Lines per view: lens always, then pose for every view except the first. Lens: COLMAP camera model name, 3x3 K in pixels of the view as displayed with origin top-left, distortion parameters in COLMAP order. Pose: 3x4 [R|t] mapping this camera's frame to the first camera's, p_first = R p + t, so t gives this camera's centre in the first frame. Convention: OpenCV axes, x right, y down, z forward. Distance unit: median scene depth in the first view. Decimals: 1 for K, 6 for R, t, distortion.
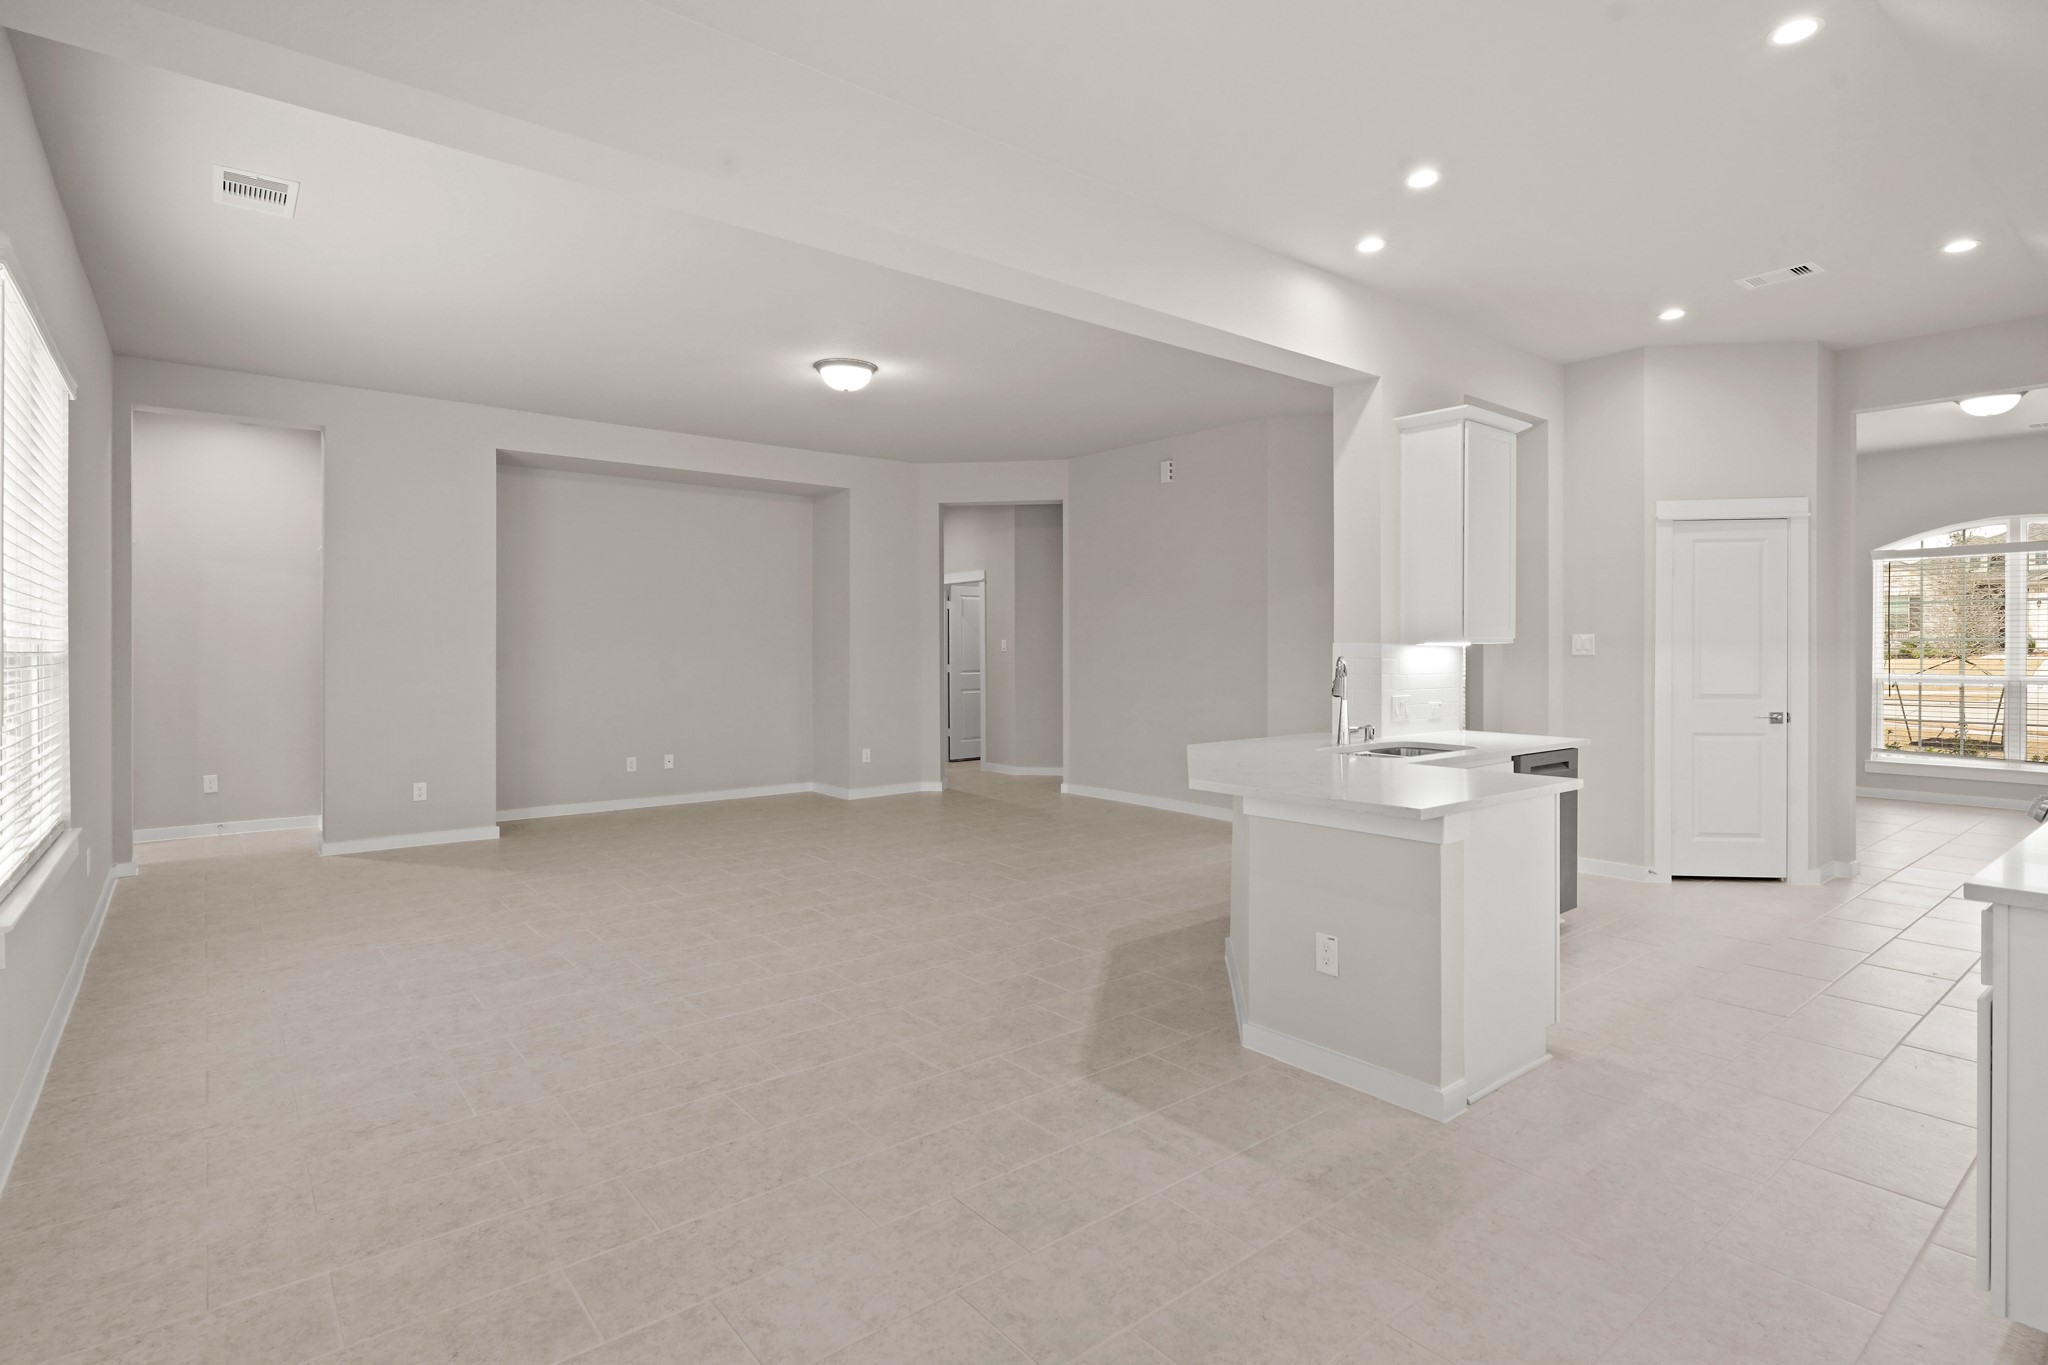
lens RADIAL K [[1002.2, 0, 1016.0], [0, 1002.2, 655.5], [0, 0, 1]] dist [0.001545, 0.000303]
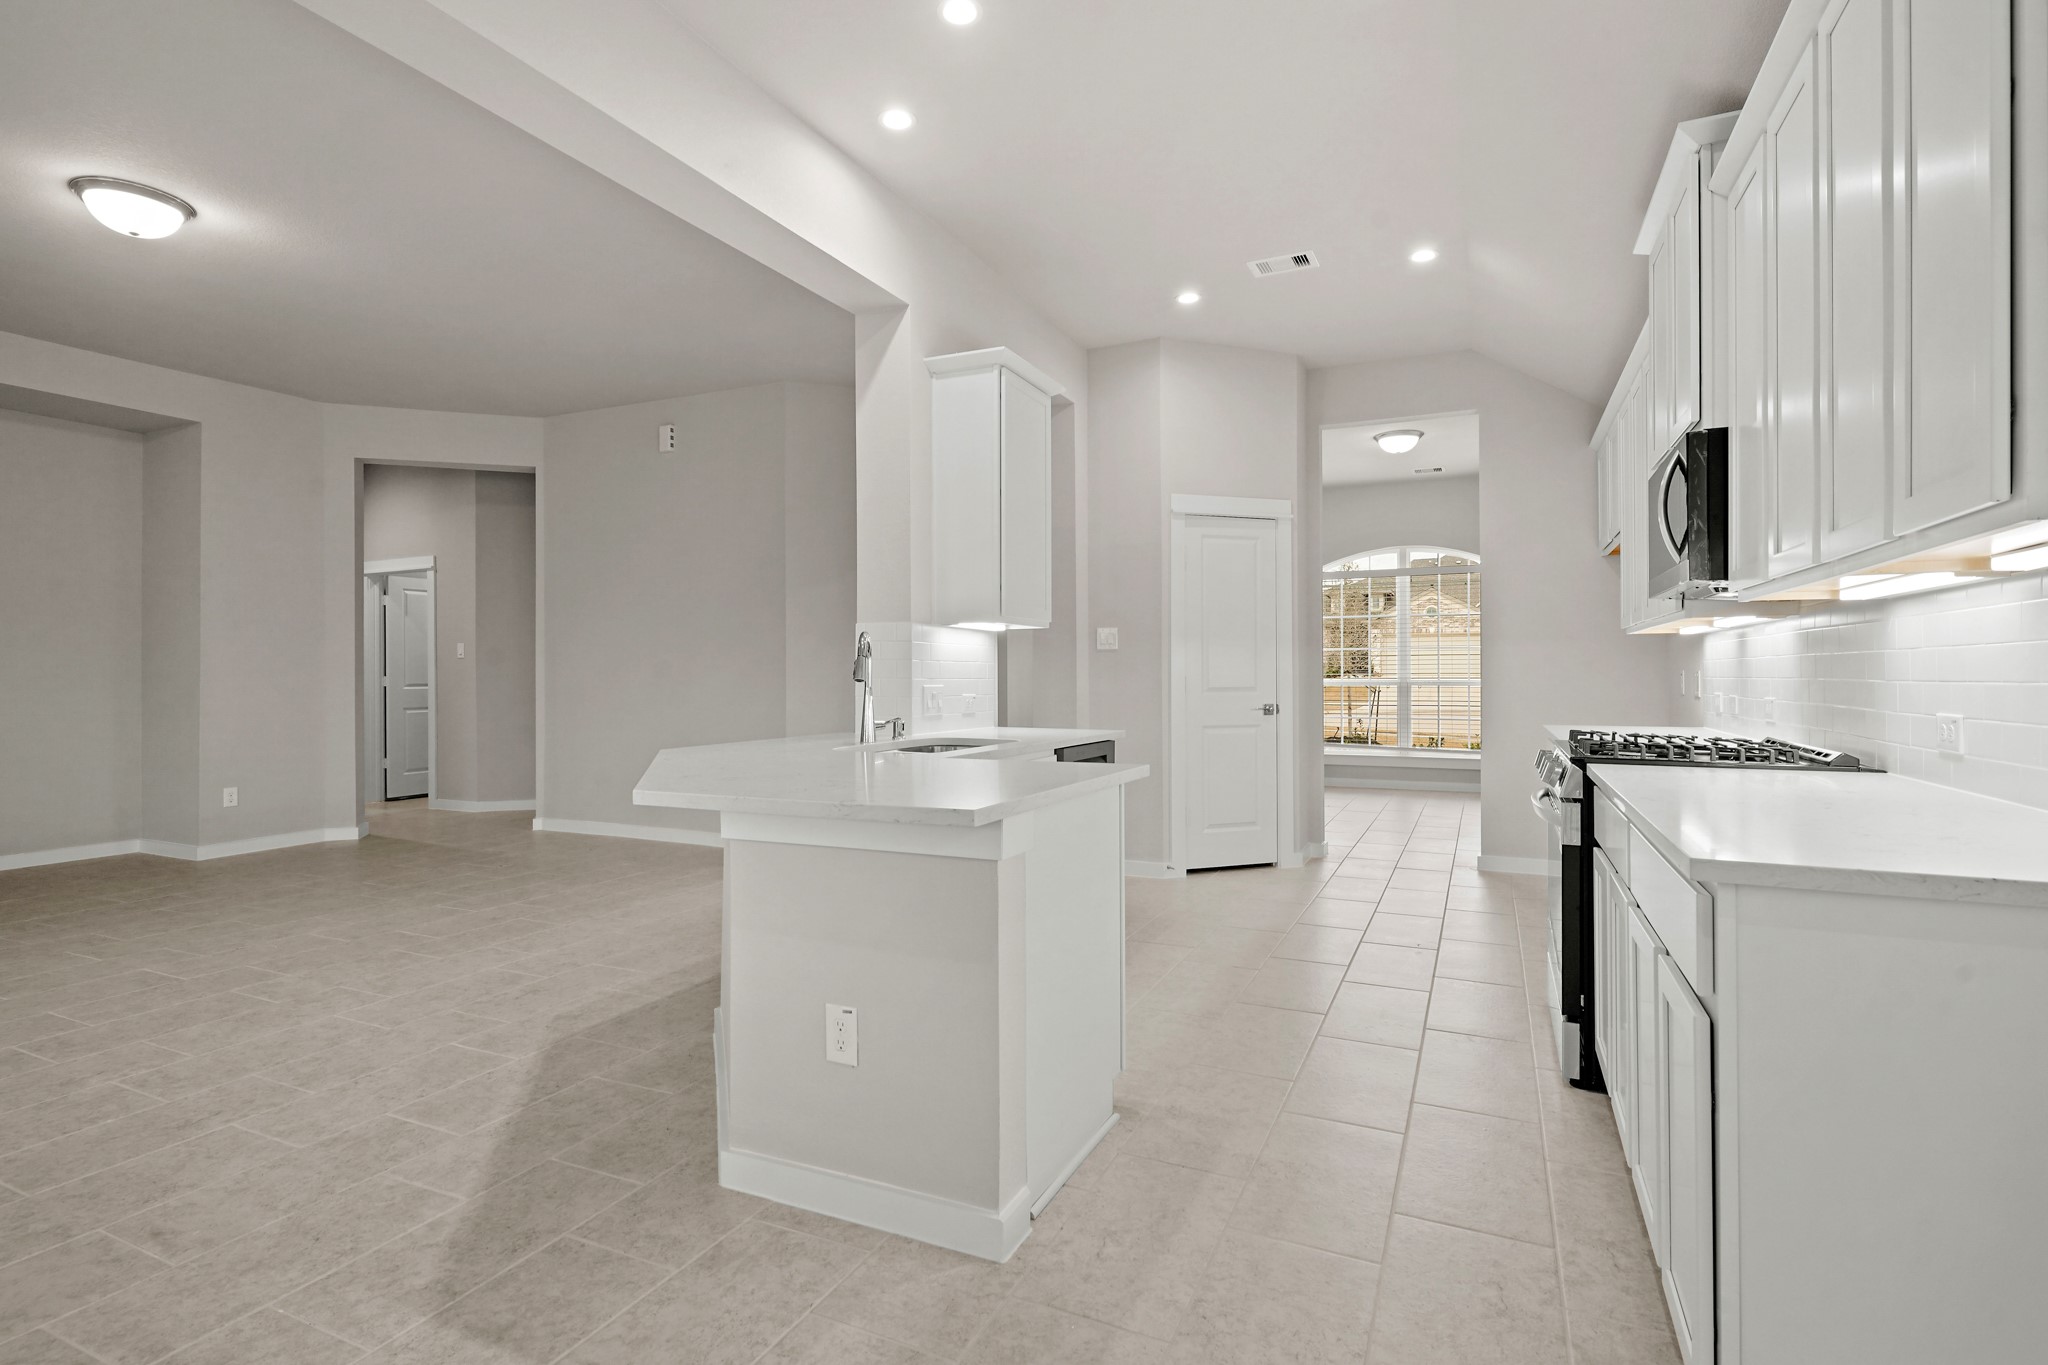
lens RADIAL K [[1007.6, 0, 1017.9], [0, 1007.6, 677.0], [0, 0, 1]] dist [-0.000095, -0.000688]
pose [[0.896477, -0.001791, 0.443087, 0.073594], [0.003520, 0.999989, -0.003080, 0.036876], [-0.443077, 0.004321, 0.896473, 0.212889]]
